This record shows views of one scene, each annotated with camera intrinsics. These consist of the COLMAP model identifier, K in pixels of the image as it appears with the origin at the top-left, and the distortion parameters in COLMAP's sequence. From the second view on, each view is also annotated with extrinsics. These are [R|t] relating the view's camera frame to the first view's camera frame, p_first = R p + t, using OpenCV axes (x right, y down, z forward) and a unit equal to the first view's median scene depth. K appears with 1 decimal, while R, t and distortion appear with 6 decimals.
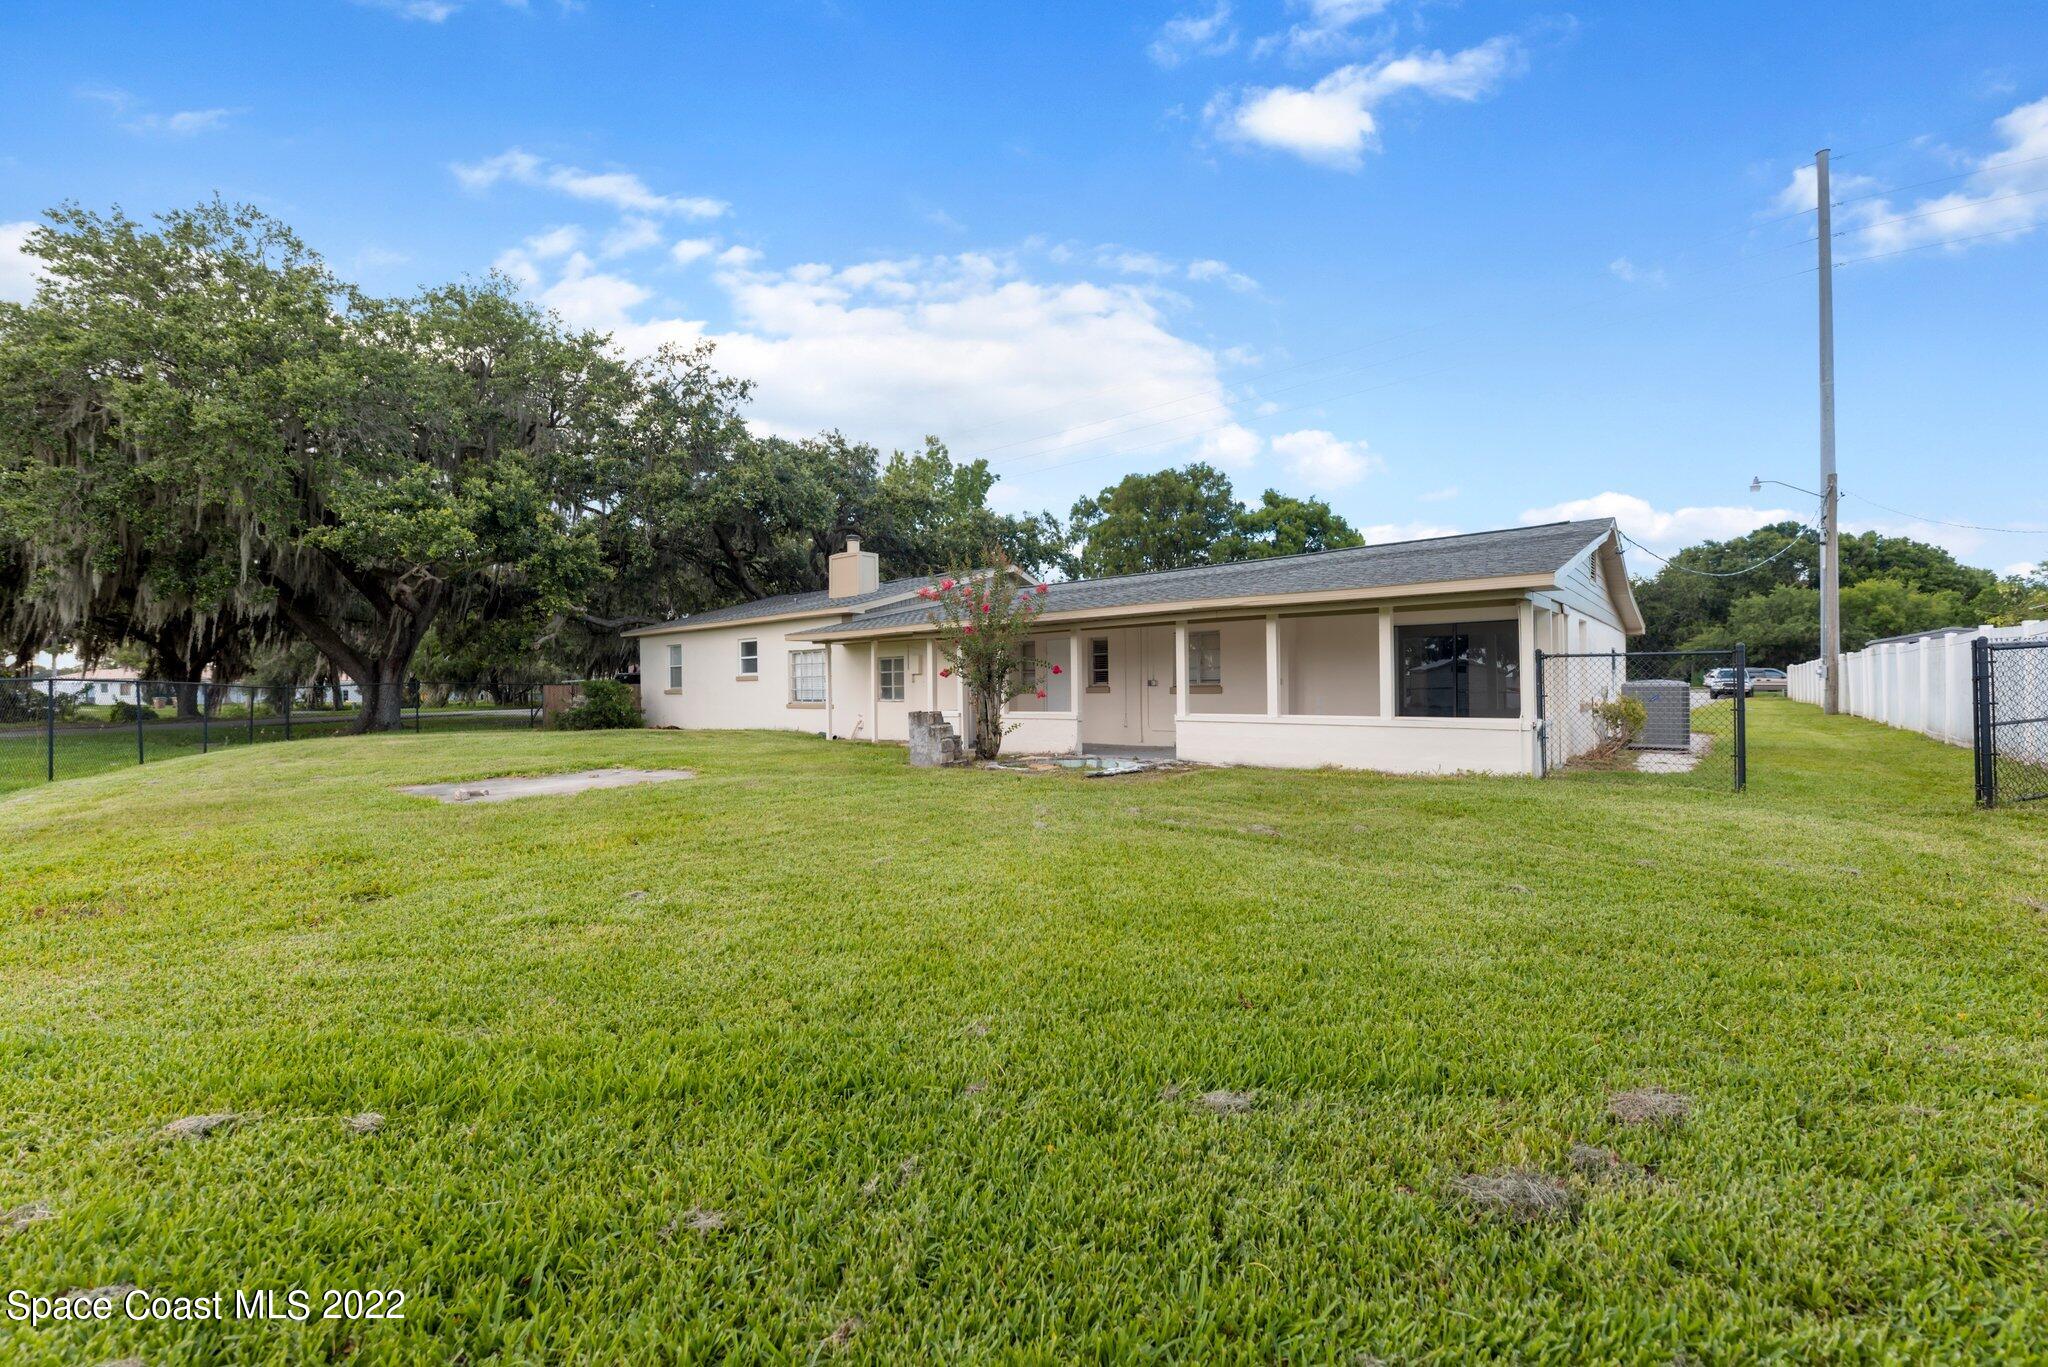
lens RADIAL K [[831.1, 0, 1026.1], [0, 831.1, 685.9], [0, 0, 1]] dist [0.001971, -0.002150]
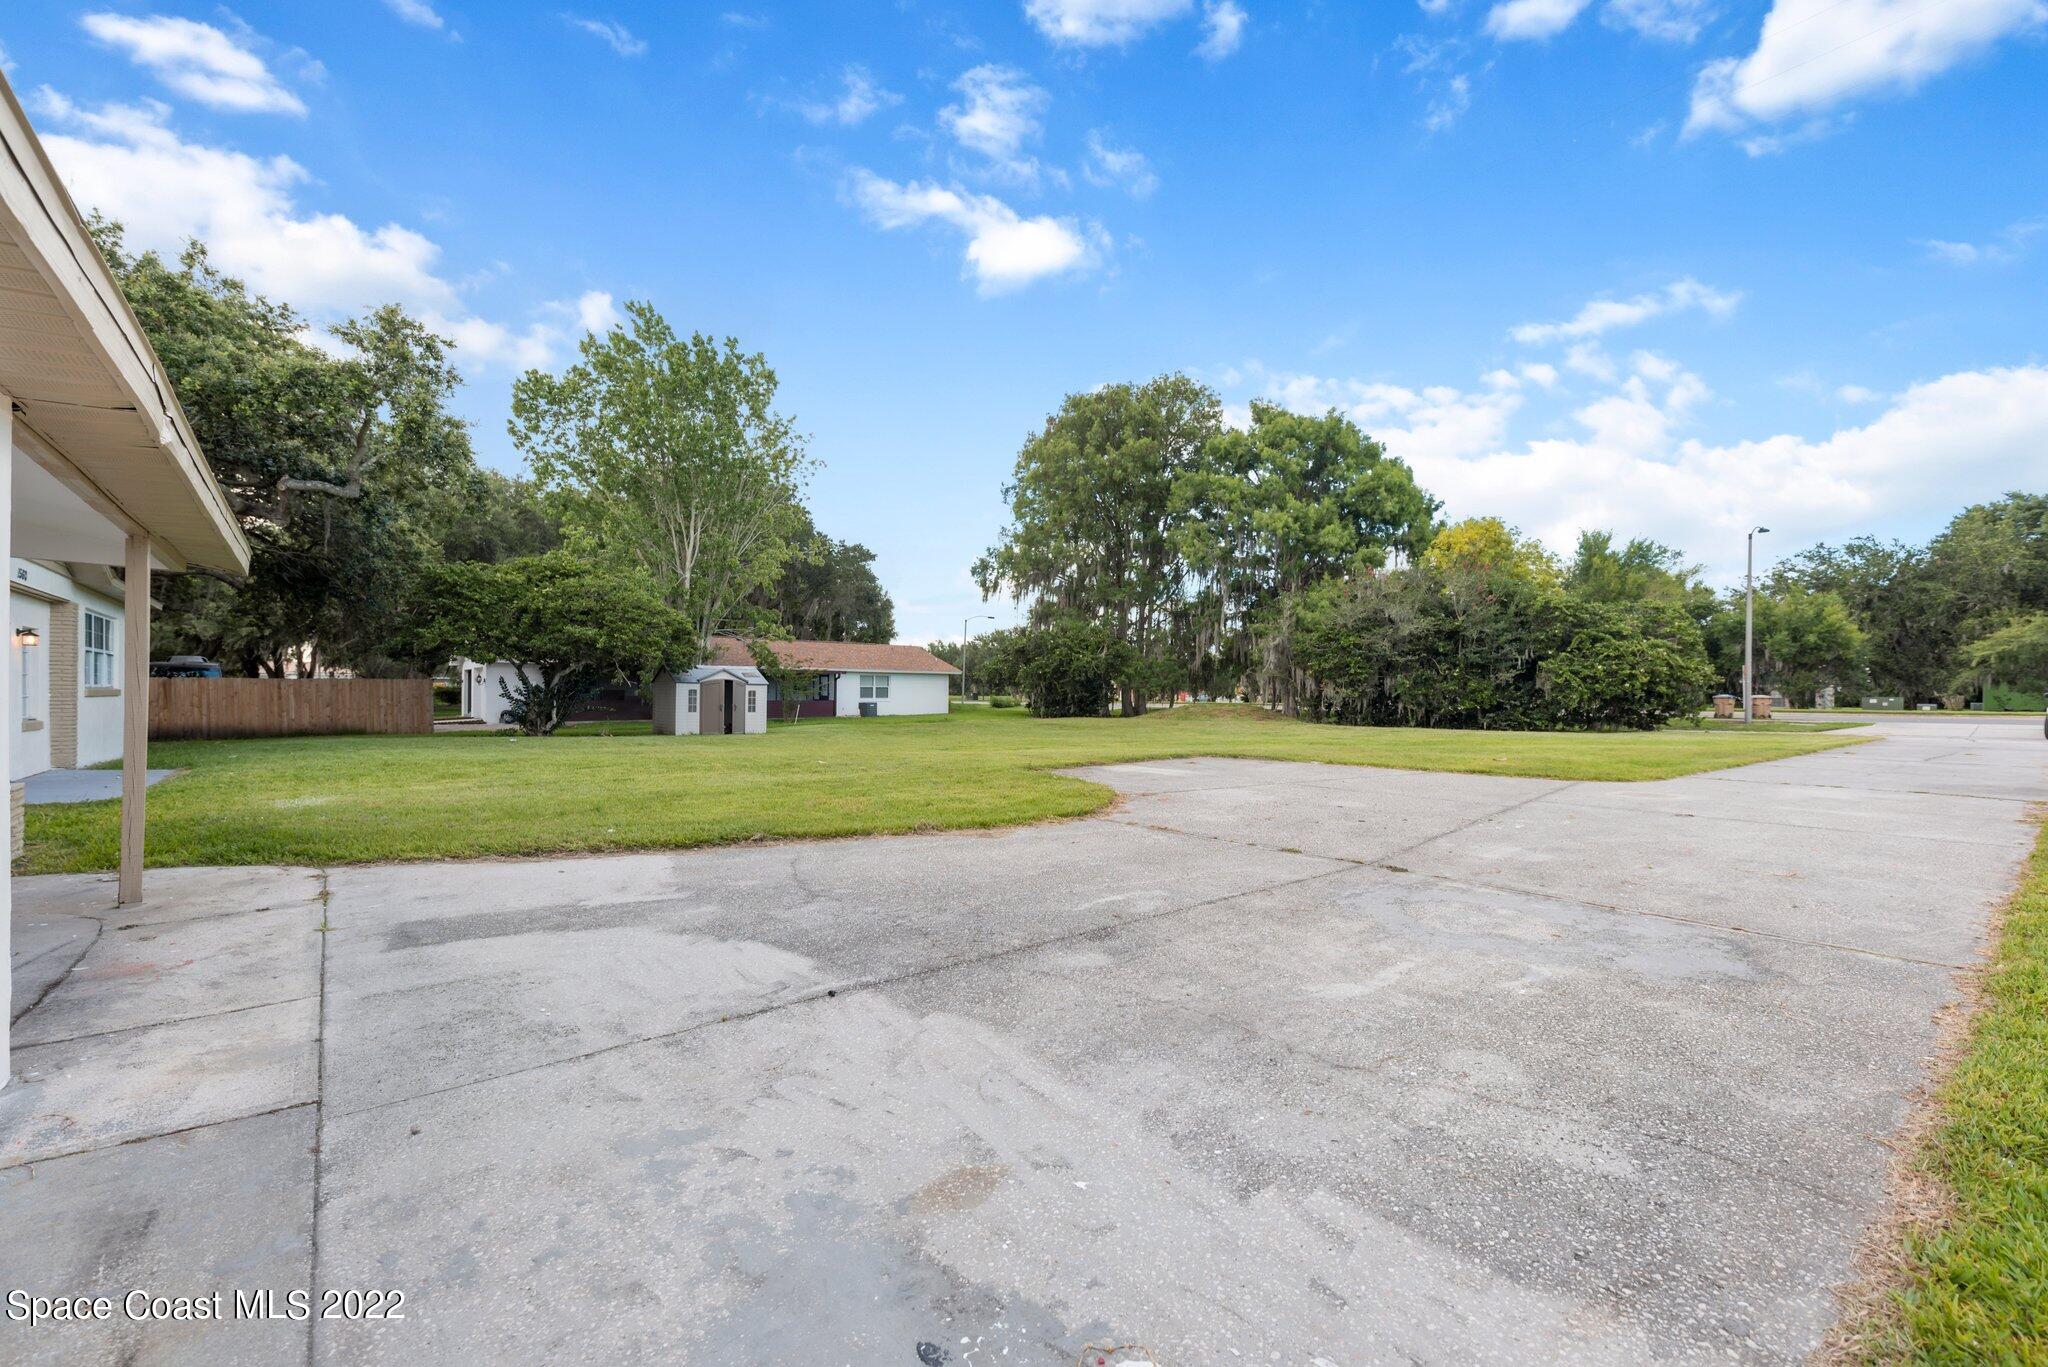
lens RADIAL K [[831.1, 0, 1022.9], [0, 831.1, 685.6], [0, 0, 1]] dist [0.001971, -0.002150]
pose [[0.985636, 0.007026, -0.168740, 0.143143], [-0.009917, 0.999818, -0.016297, 0.002868], [0.168595, 0.017736, 0.985526, 0.206963]]
